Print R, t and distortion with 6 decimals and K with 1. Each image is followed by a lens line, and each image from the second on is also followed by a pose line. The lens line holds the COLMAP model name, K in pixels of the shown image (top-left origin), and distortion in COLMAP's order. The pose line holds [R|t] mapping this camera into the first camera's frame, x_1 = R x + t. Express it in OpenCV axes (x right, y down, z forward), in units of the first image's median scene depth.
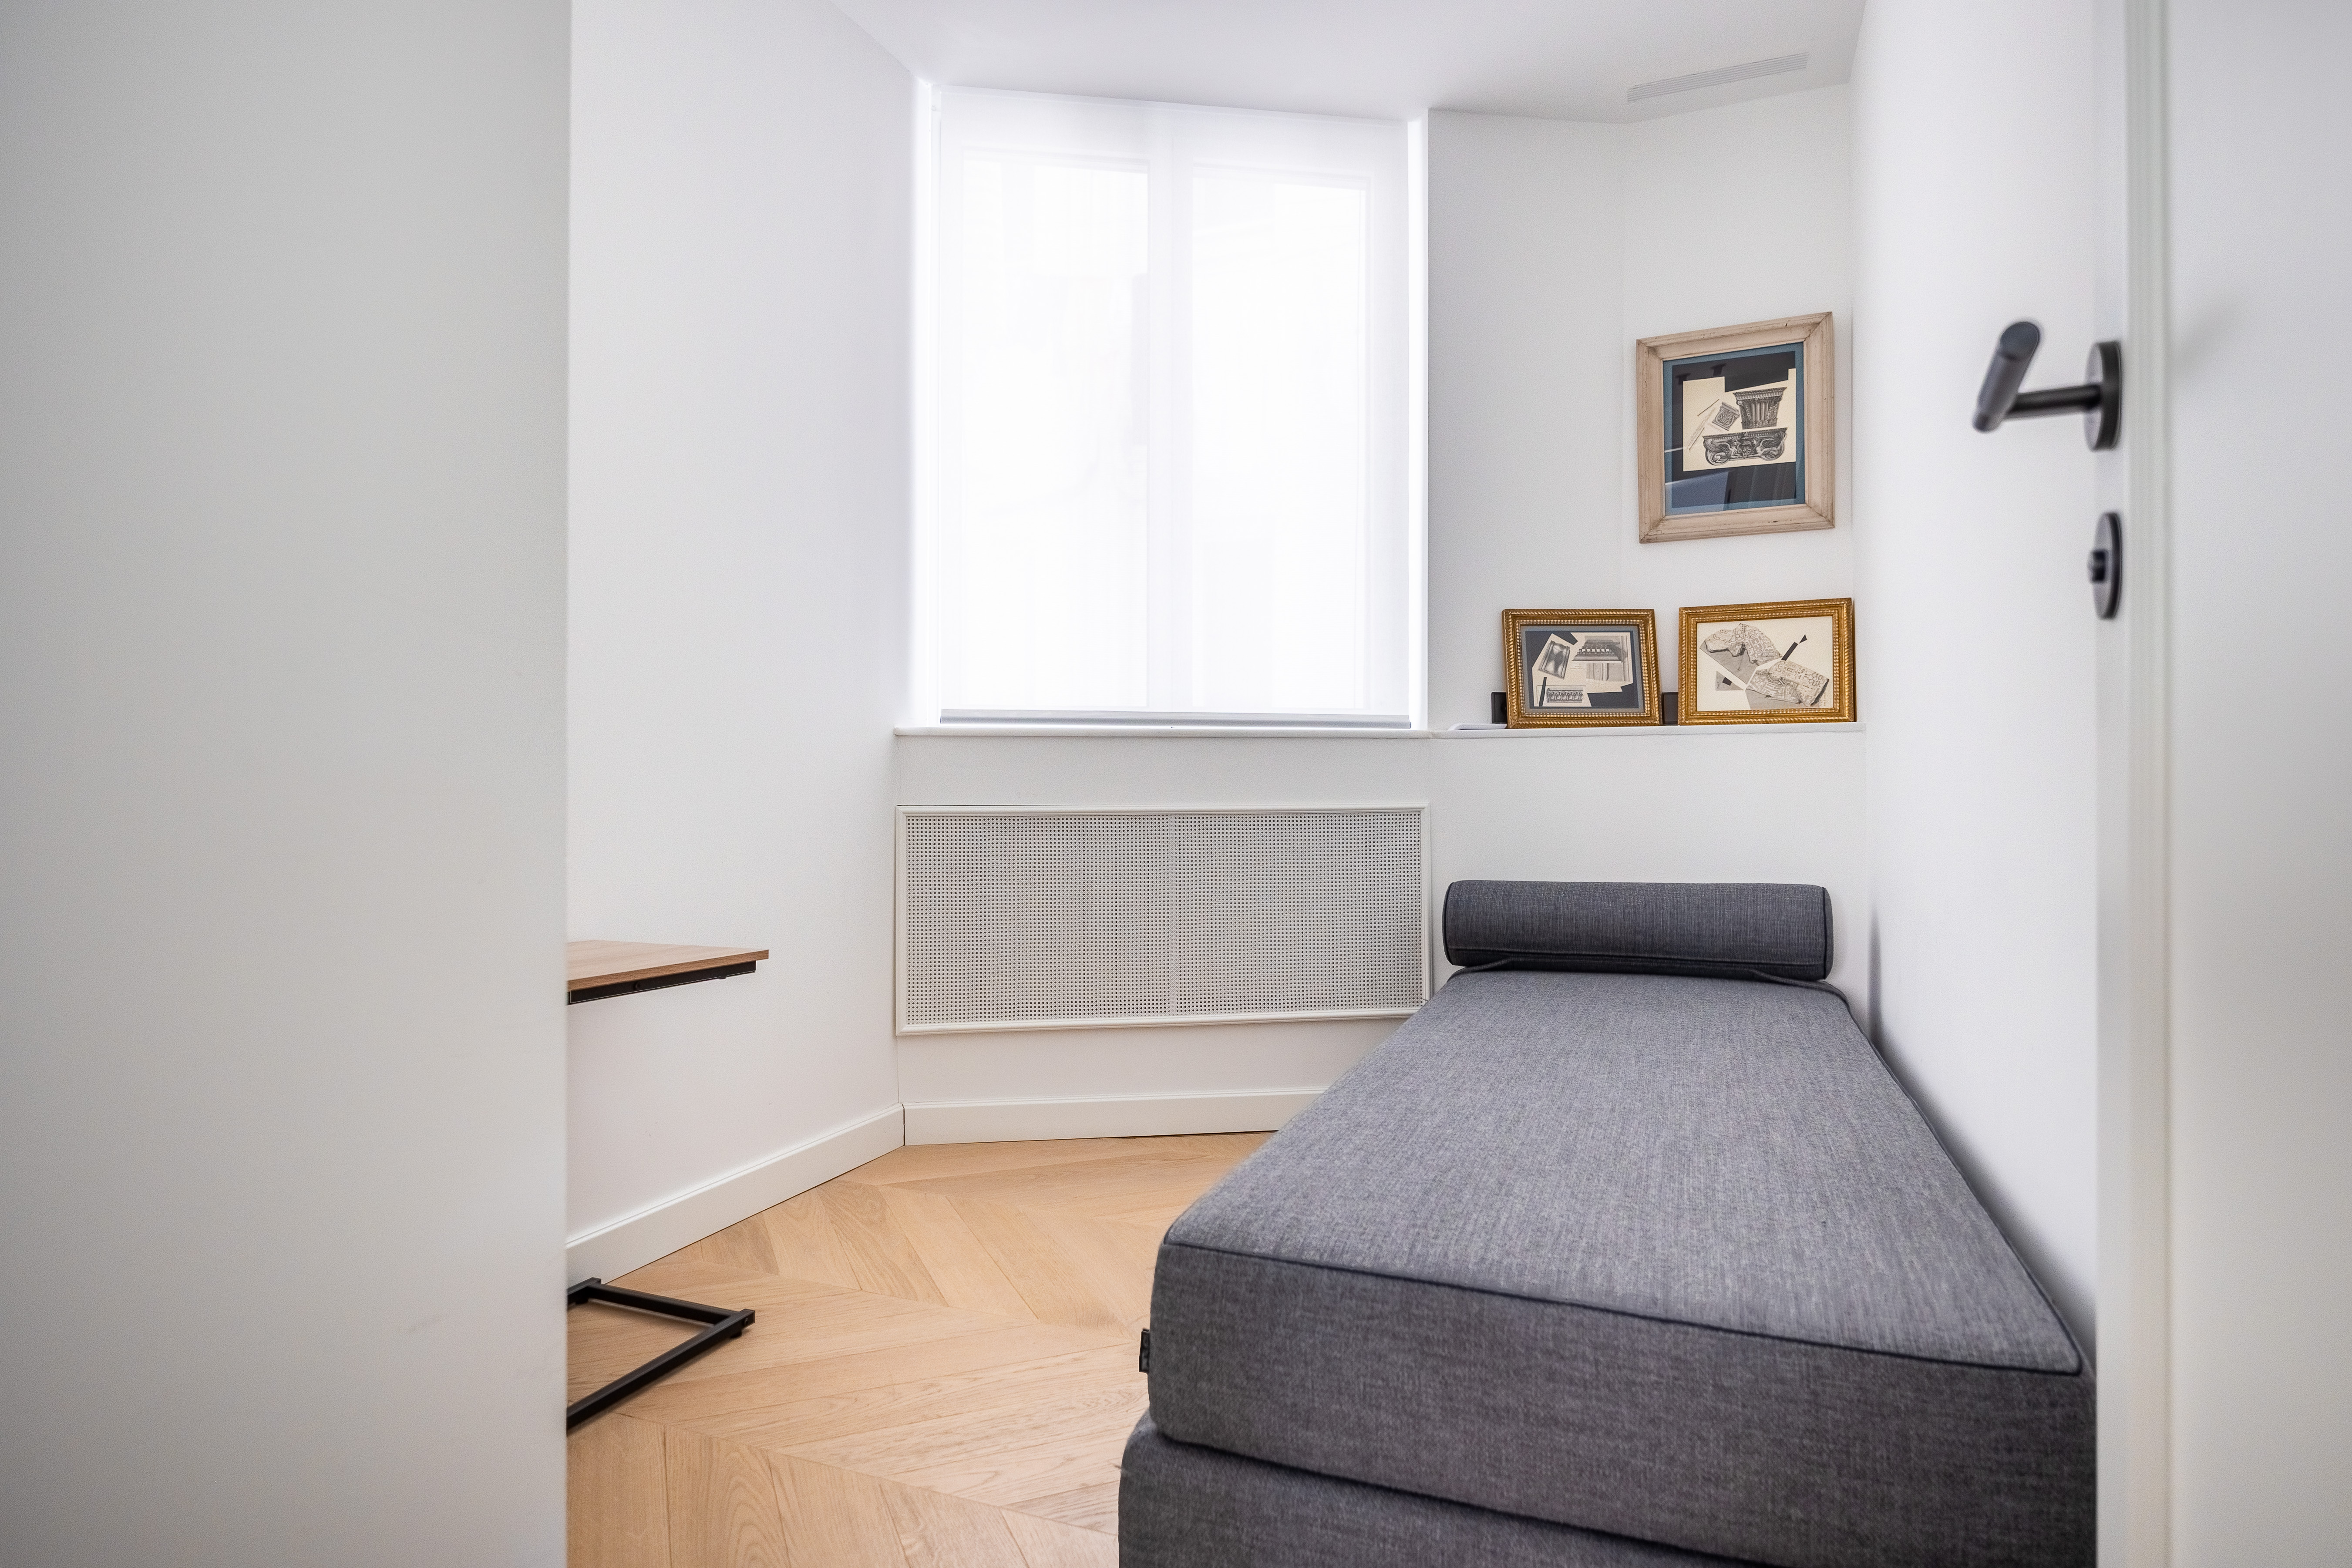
lens RADIAL K [[1301.8, 0, 1176.0], [0, 1301.8, 783.7], [0, 0, 1]] dist [-0.005139, -0.003965]
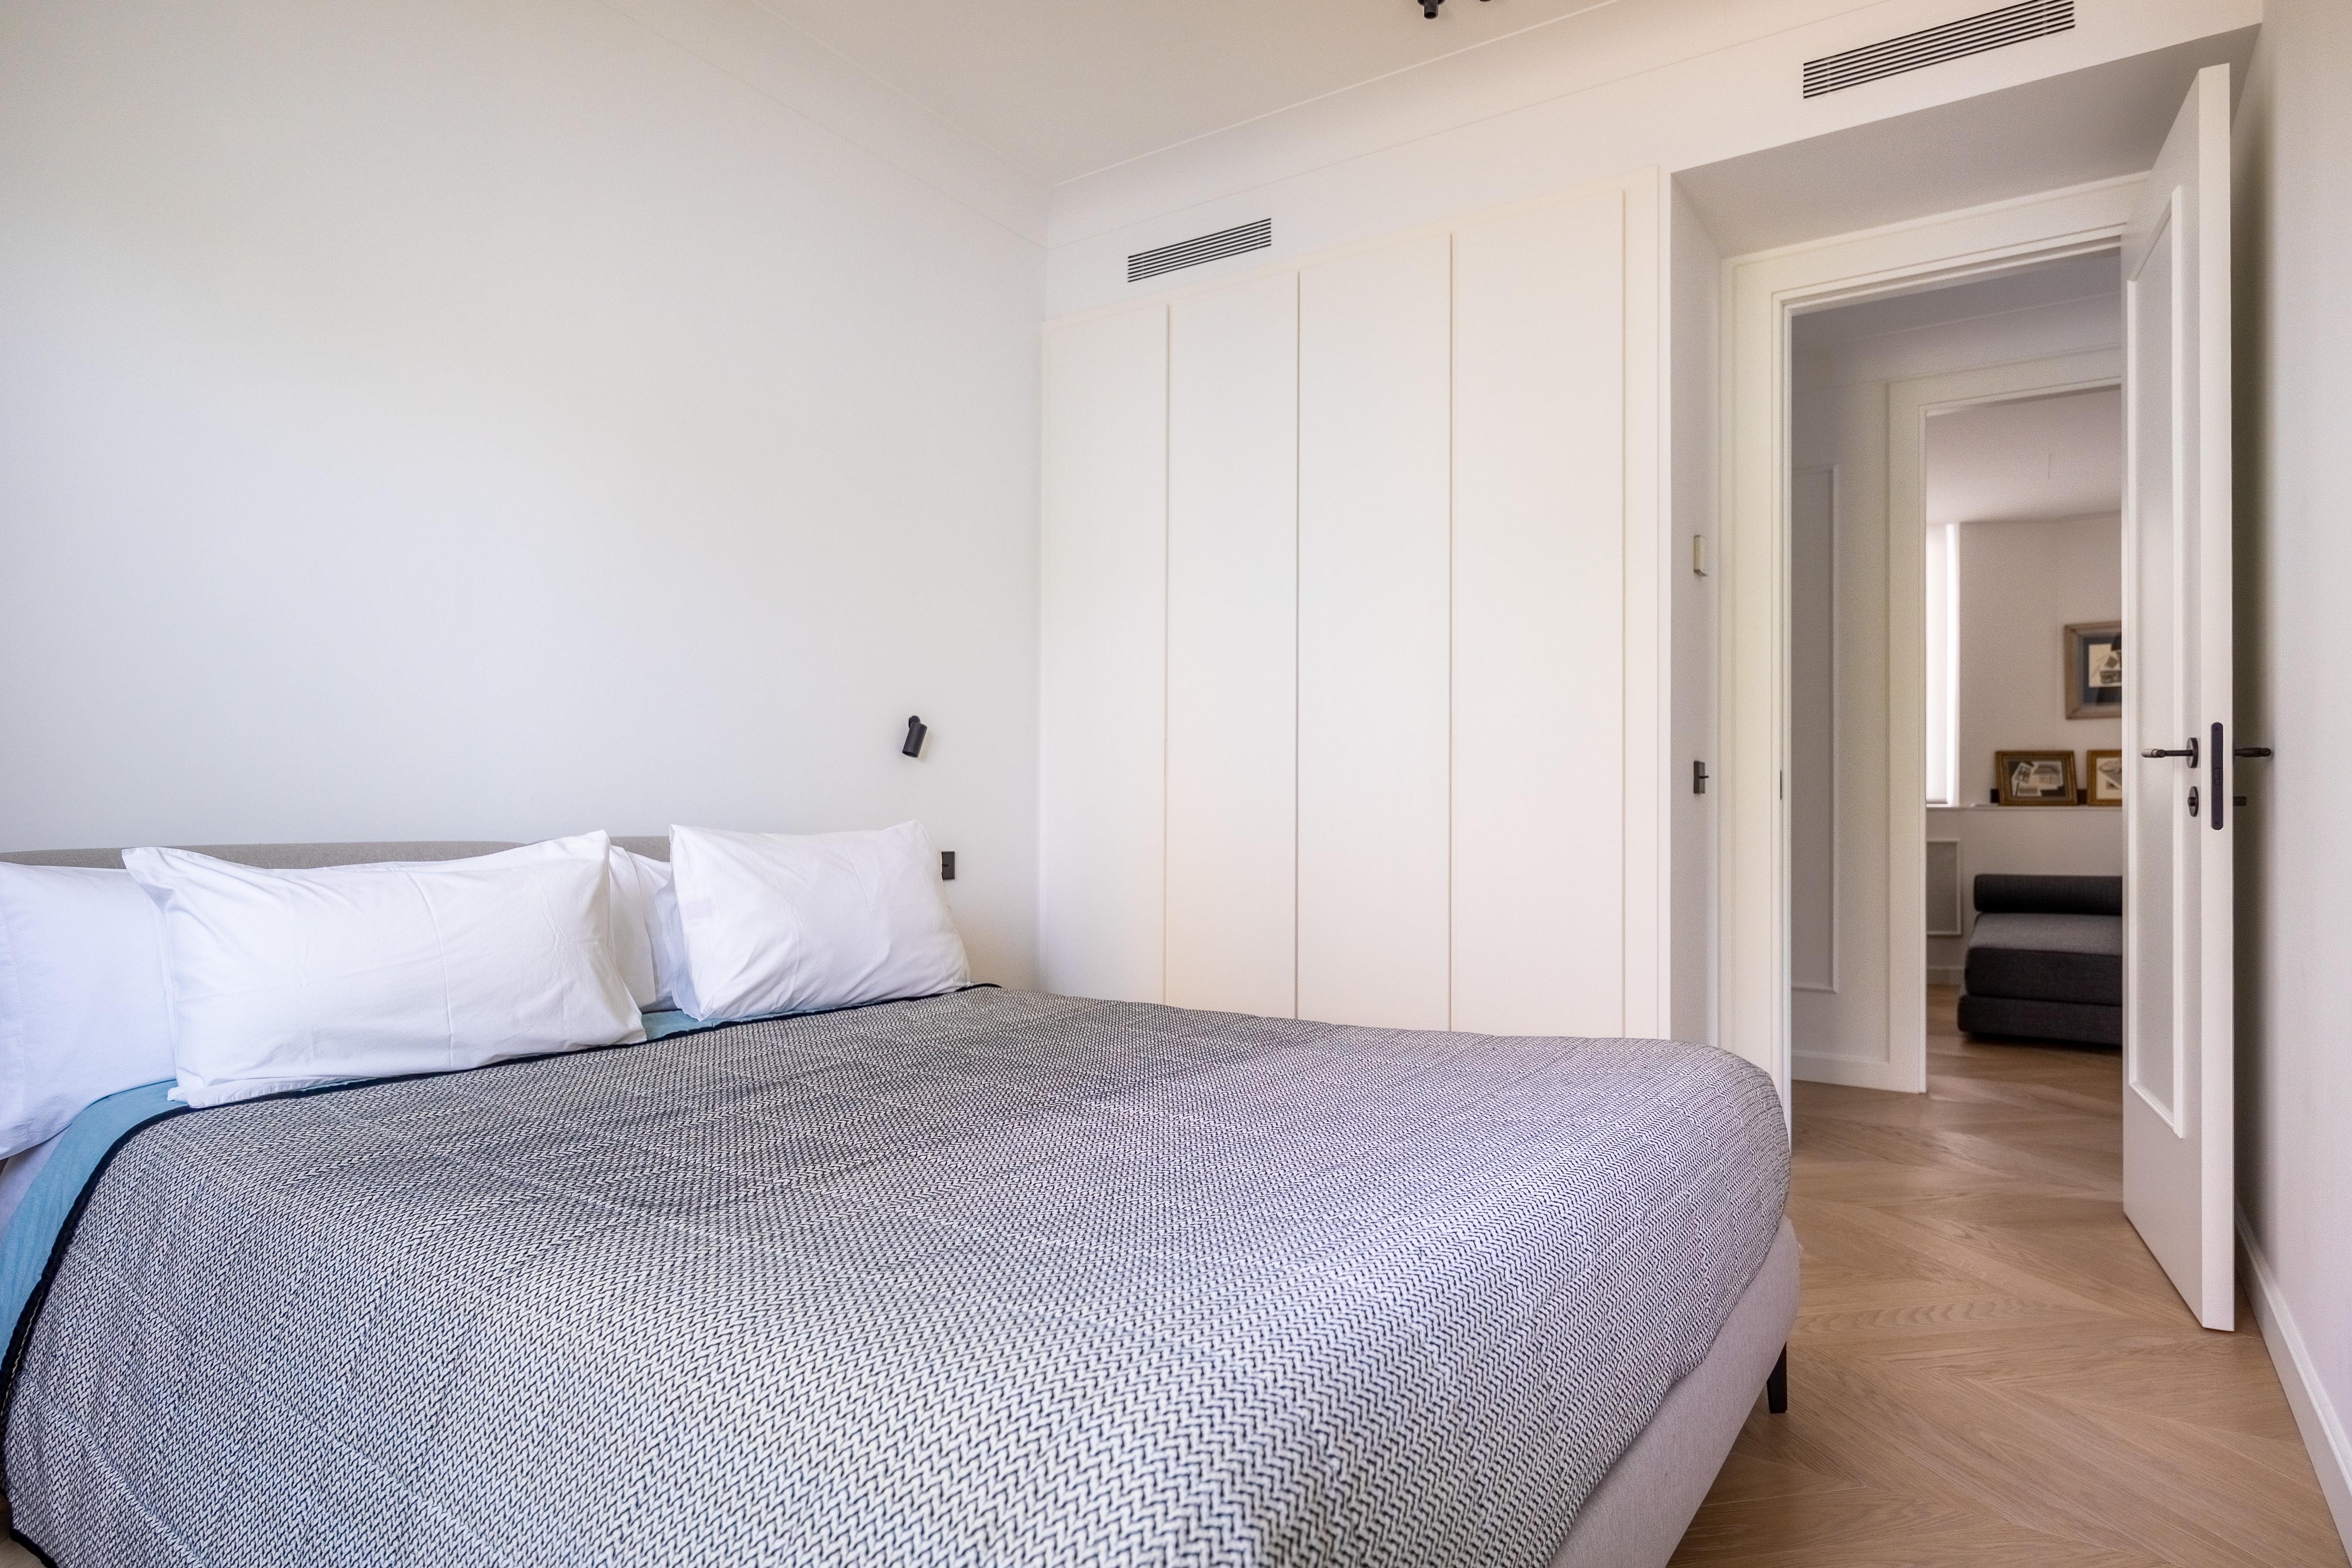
lens RADIAL K [[1301.8, 0, 1174.4], [0, 1301.8, 794.2], [0, 0, 1]] dist [-0.005139, -0.003965]
pose [[0.978515, 0.002959, -0.206153, -0.653106], [-0.003919, 0.999983, -0.004248, -0.047046], [0.206137, 0.004965, 0.978510, -1.422774]]
